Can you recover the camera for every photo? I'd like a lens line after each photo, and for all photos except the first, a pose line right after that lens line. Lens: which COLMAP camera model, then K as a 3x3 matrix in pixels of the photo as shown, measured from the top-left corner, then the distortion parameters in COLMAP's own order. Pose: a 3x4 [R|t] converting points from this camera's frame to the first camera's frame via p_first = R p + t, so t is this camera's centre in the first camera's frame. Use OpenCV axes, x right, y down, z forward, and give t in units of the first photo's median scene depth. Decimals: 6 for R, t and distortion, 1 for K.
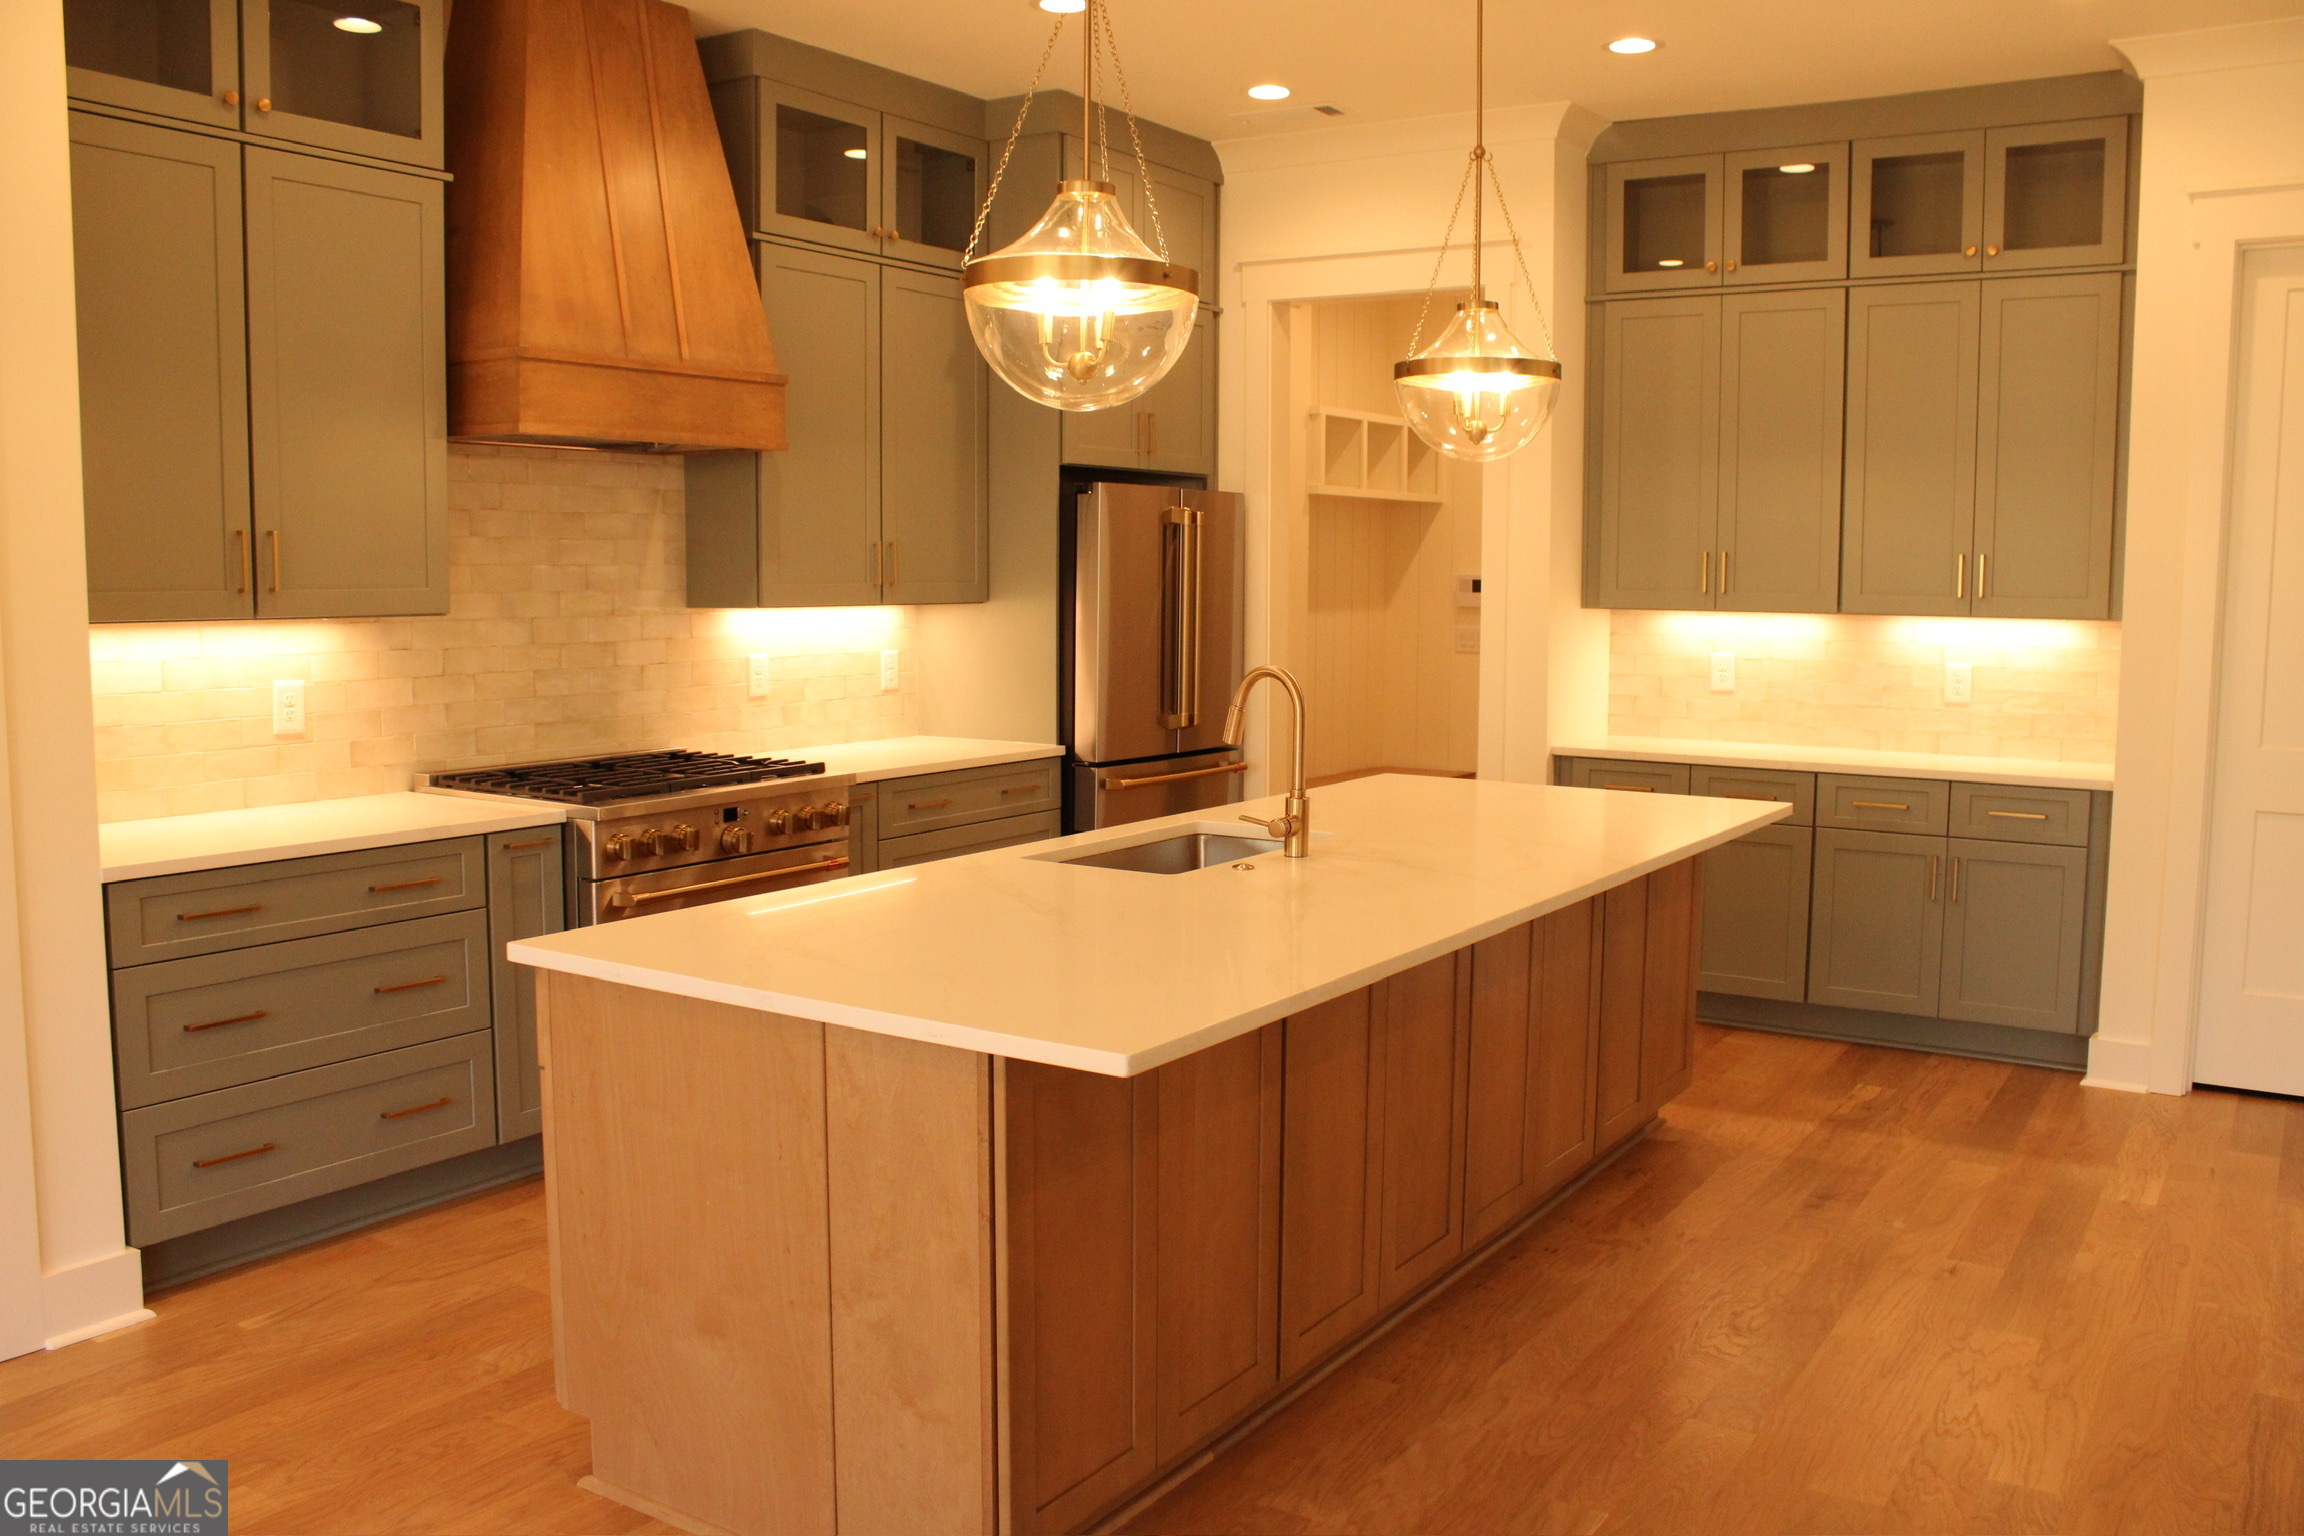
lens RADIAL K [[1895.8, 0, 1170.8], [0, 1895.8, 770.8], [0, 0, 1]] dist [-0.175840, 0.140293]
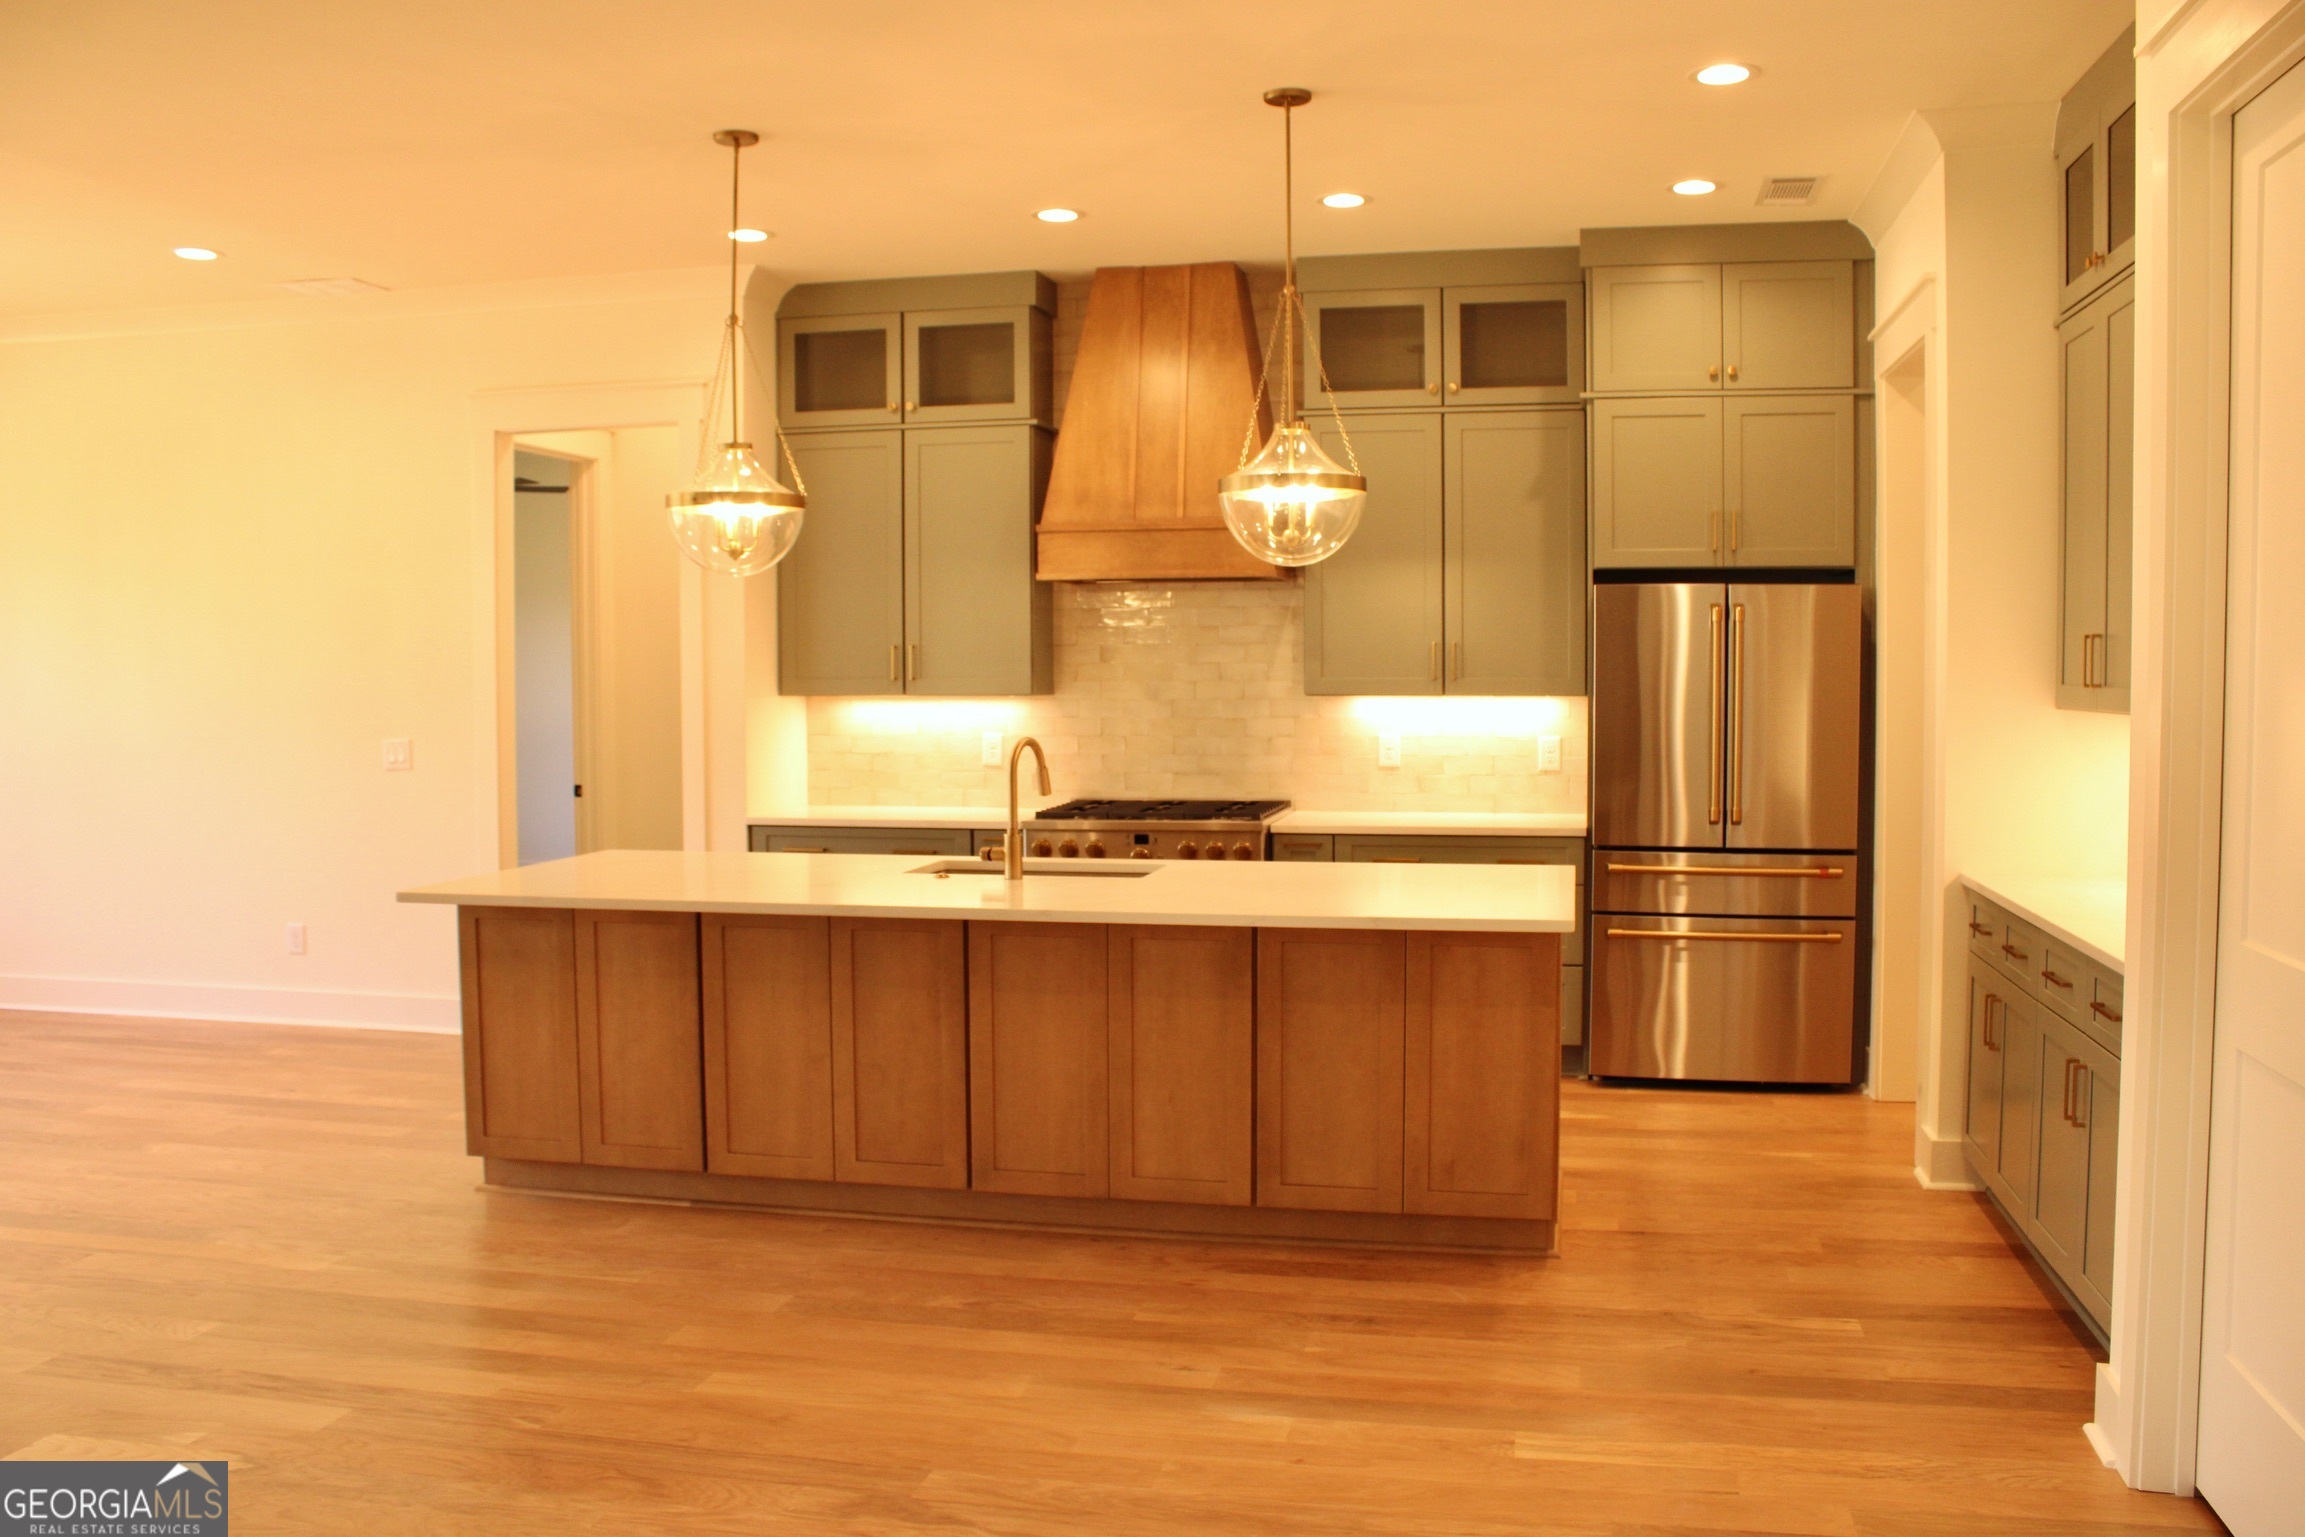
lens RADIAL K [[1896.6, 0, 1171.3], [0, 1896.6, 771.3], [0, 0, 1]] dist [-0.175840, 0.140293]
pose [[0.359444, 0.044132, -0.932122, 1.109357], [-0.090781, 0.995797, 0.012140, -0.047433], [0.928740, 0.080256, 0.361940, 0.498848]]
